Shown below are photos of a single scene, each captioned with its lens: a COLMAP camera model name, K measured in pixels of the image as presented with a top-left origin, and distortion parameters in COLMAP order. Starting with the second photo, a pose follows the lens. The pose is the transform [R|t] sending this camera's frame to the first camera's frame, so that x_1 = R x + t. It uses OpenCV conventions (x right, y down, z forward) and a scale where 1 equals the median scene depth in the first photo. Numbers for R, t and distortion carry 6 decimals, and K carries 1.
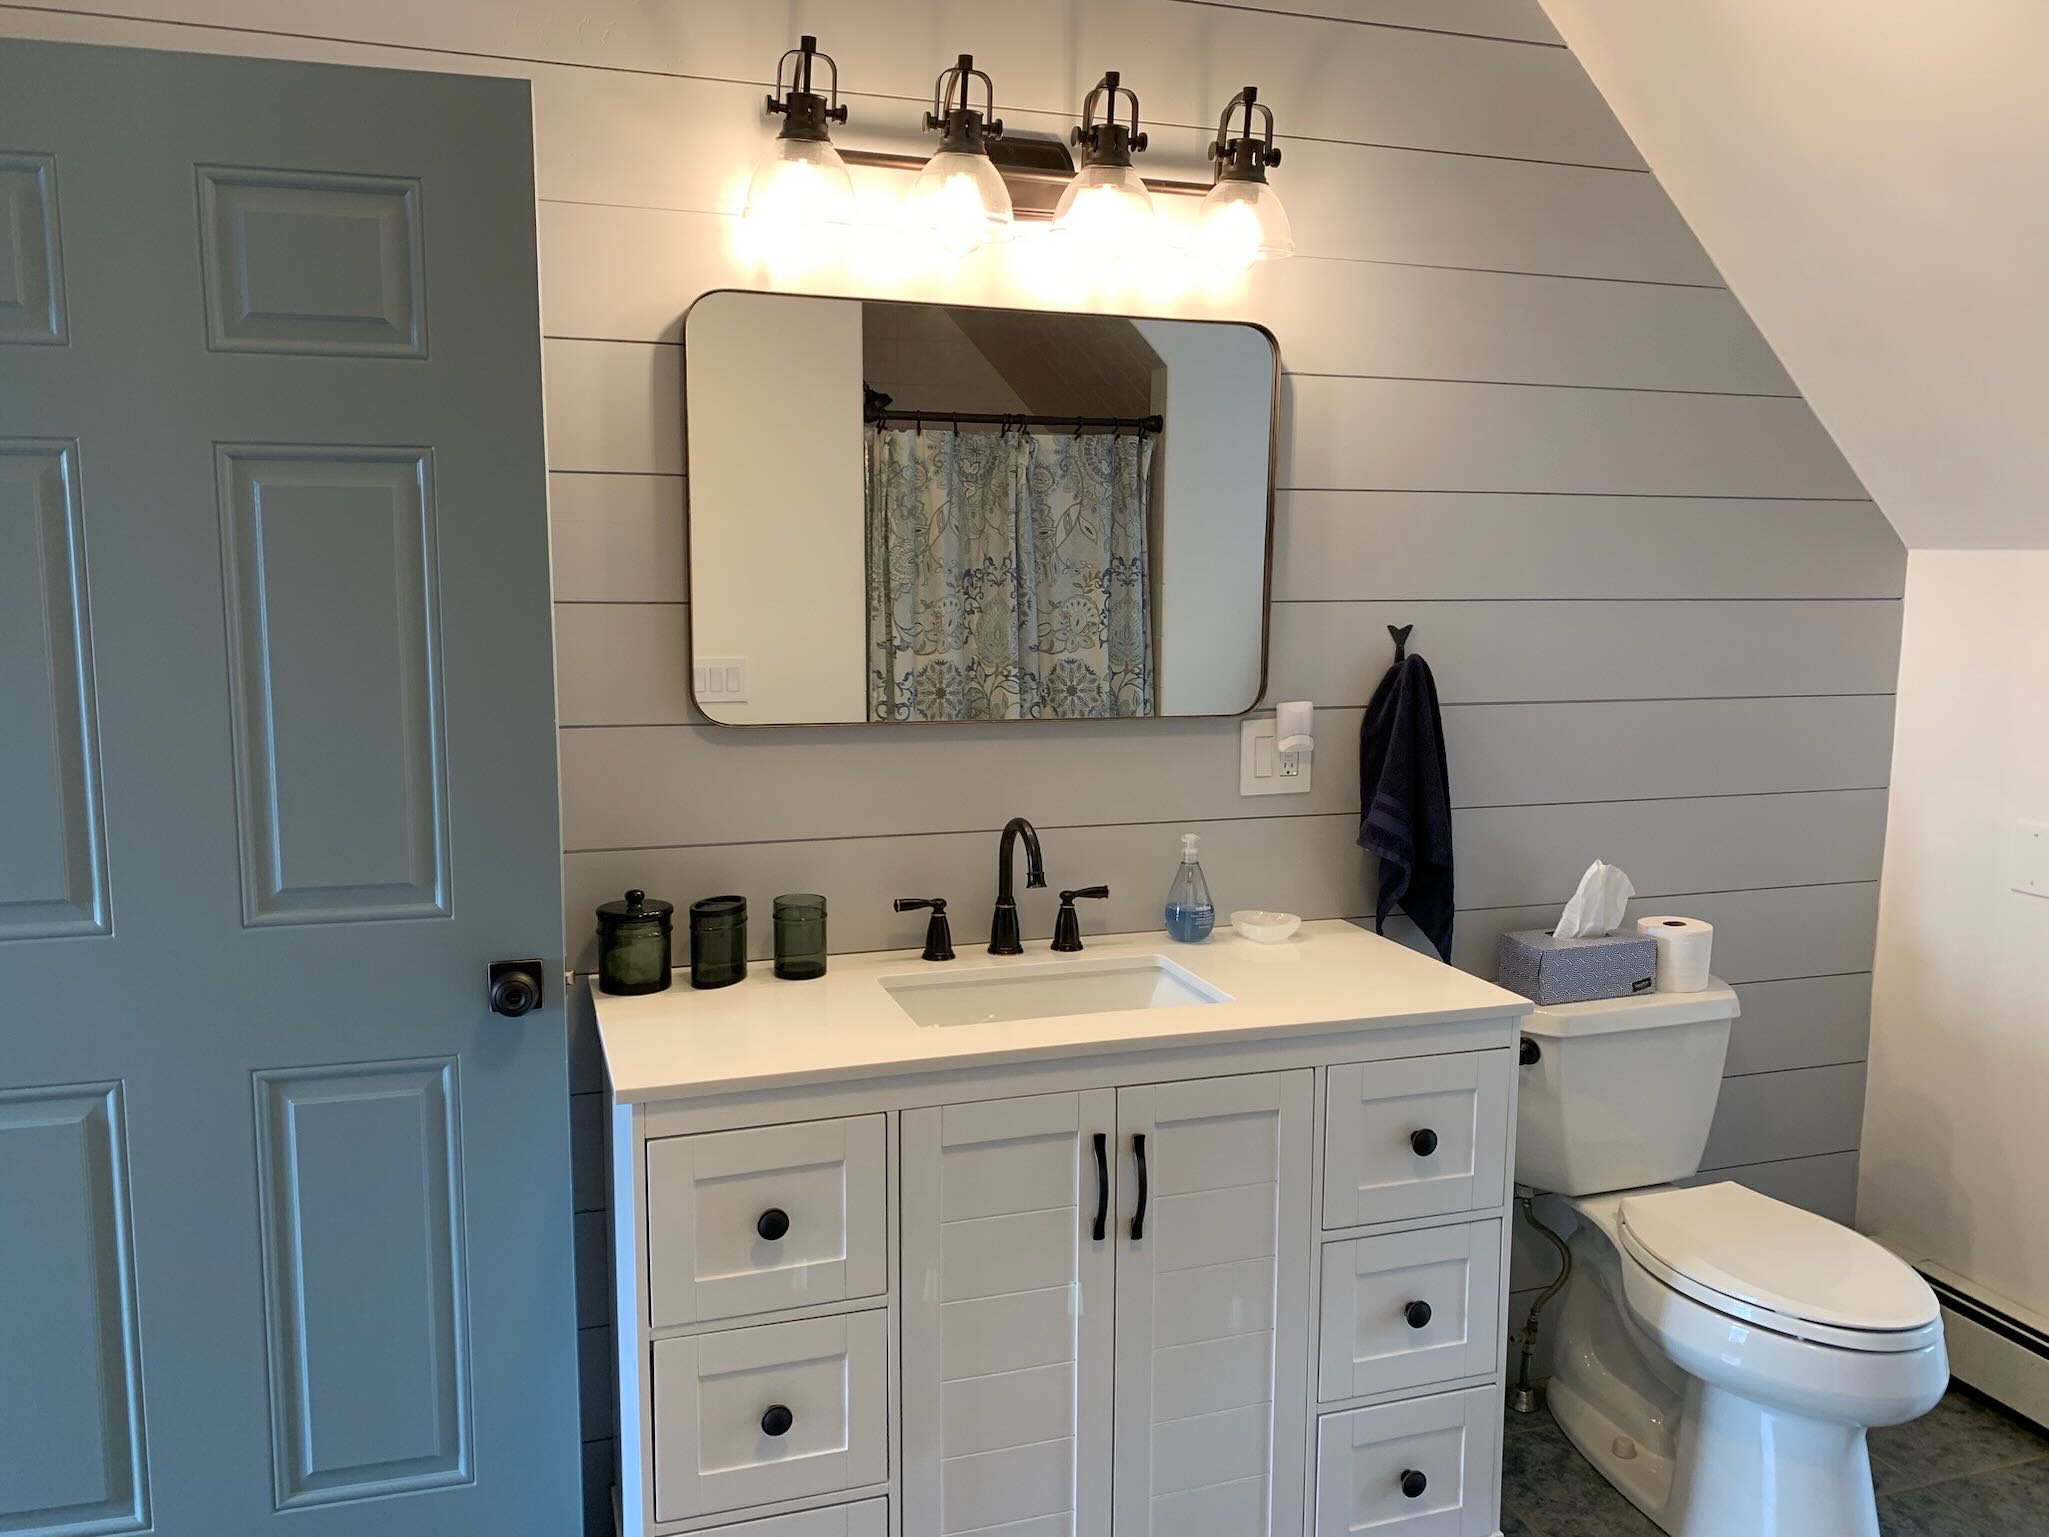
lens RADIAL K [[1550.8, 0, 985.5], [0, 1550.8, 769.3], [0, 0, 1]] dist [0.052638, -0.073173]
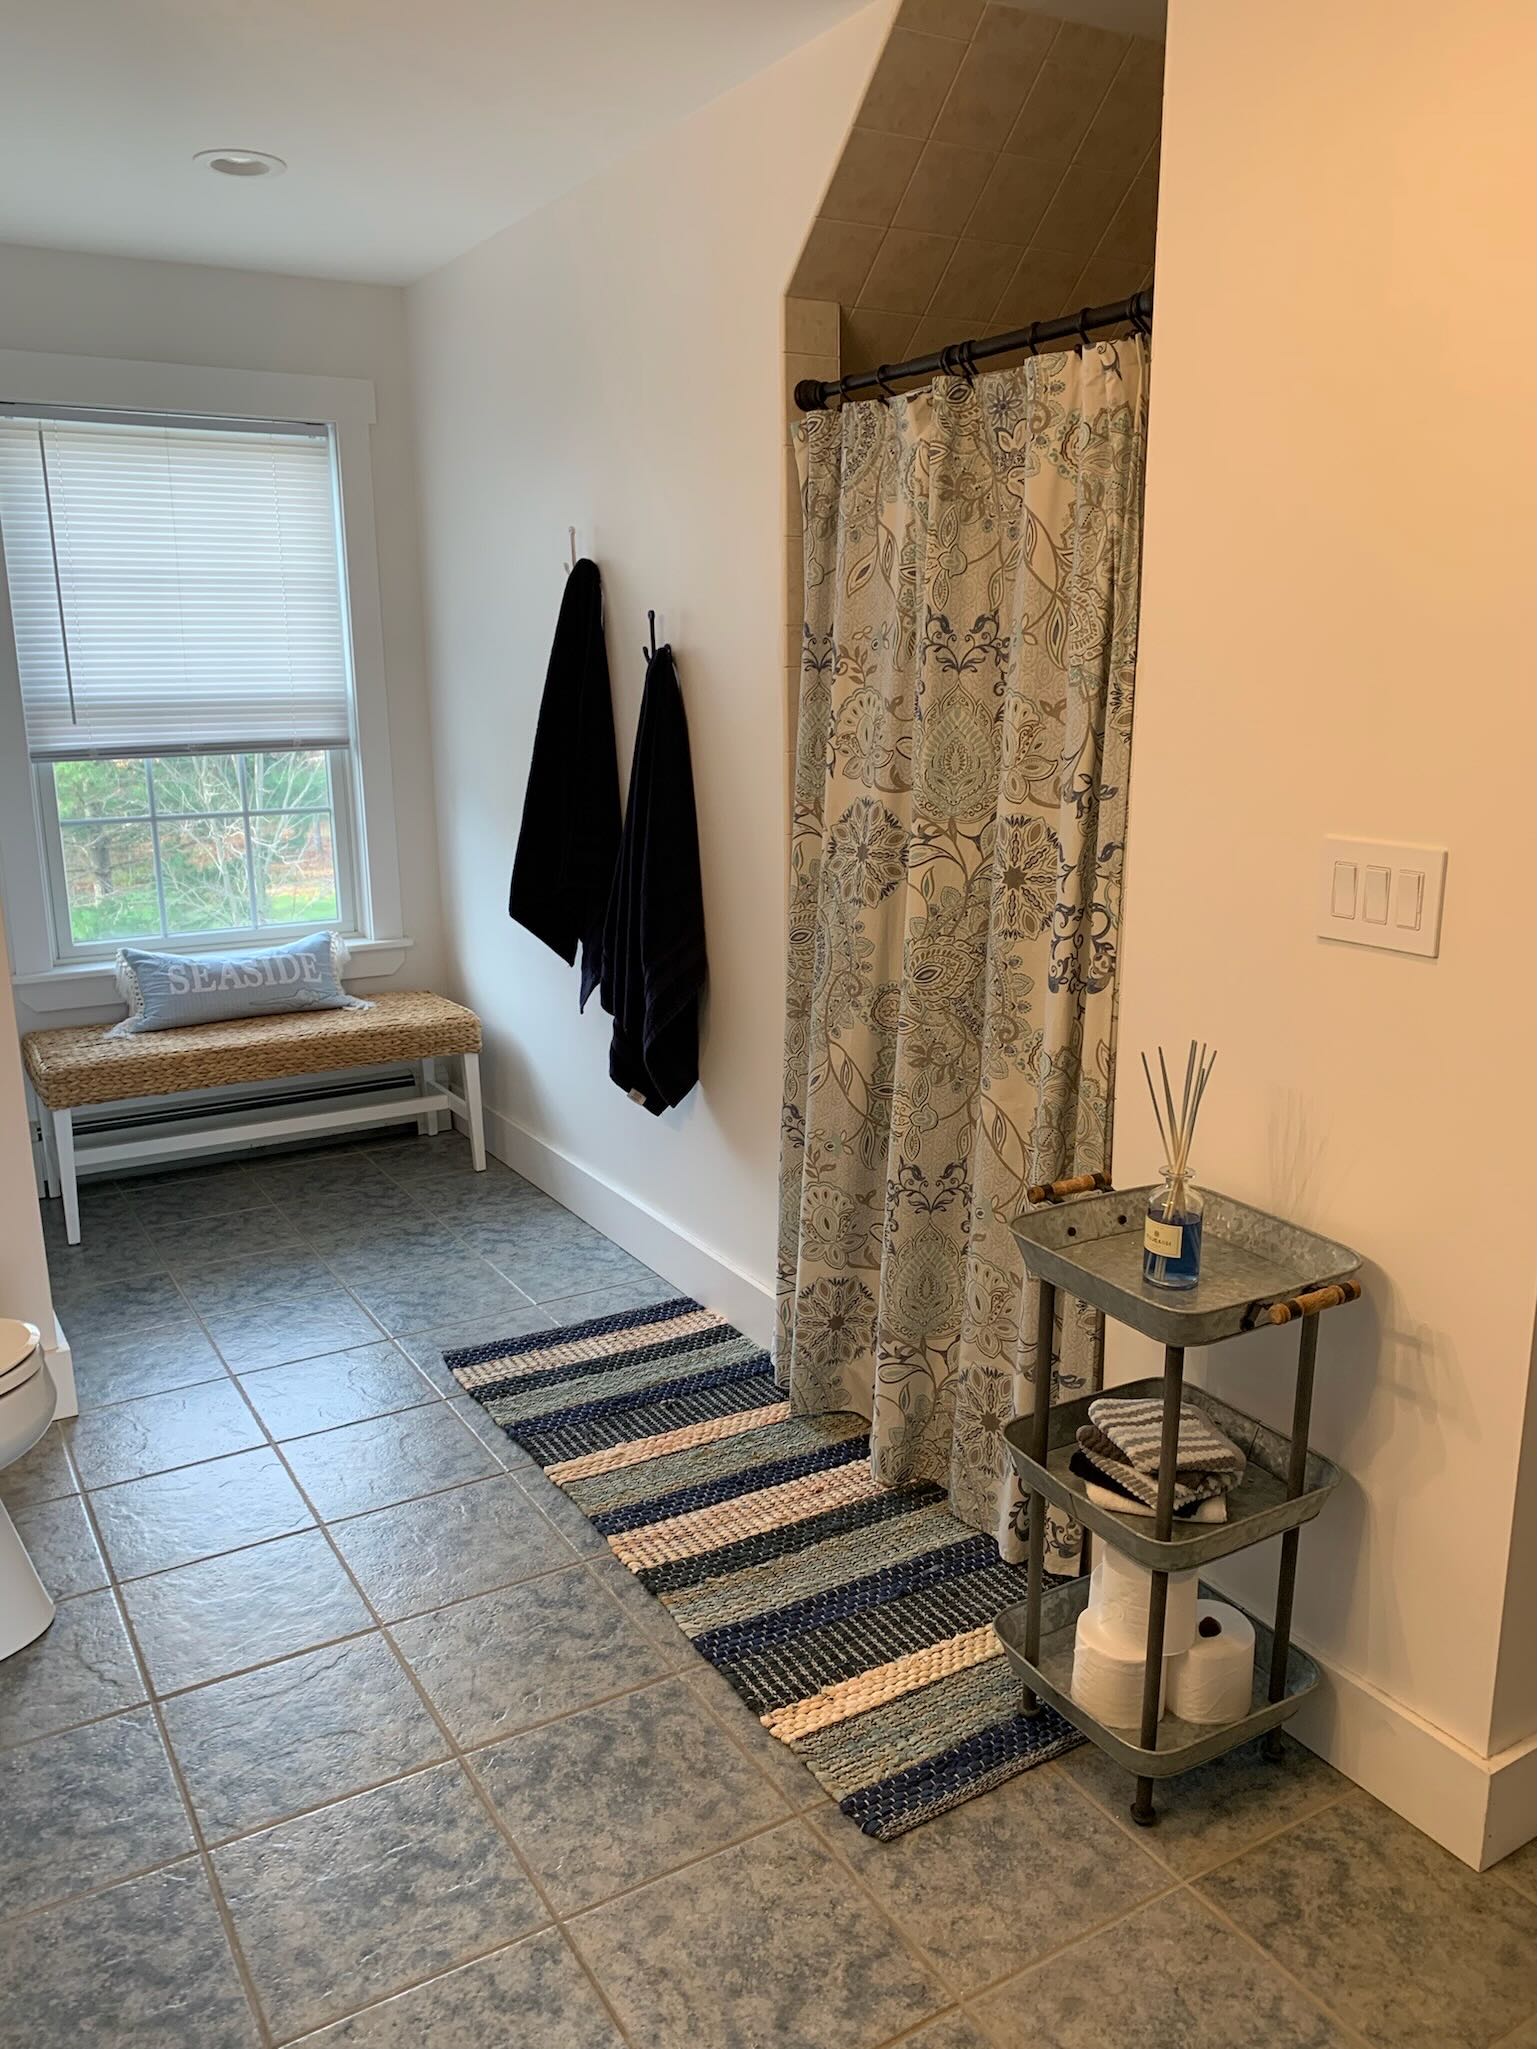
lens RADIAL K [[1550.8, 0, 757.6], [0, 1550.8, 1023.5], [0, 0, 1]] dist [0.052638, -0.073173]
pose [[0.228778, 0.218585, -0.948621, 1.192223], [-0.096089, 0.974777, 0.201438, -0.217597], [0.968725, 0.045067, 0.244011, 1.721881]]
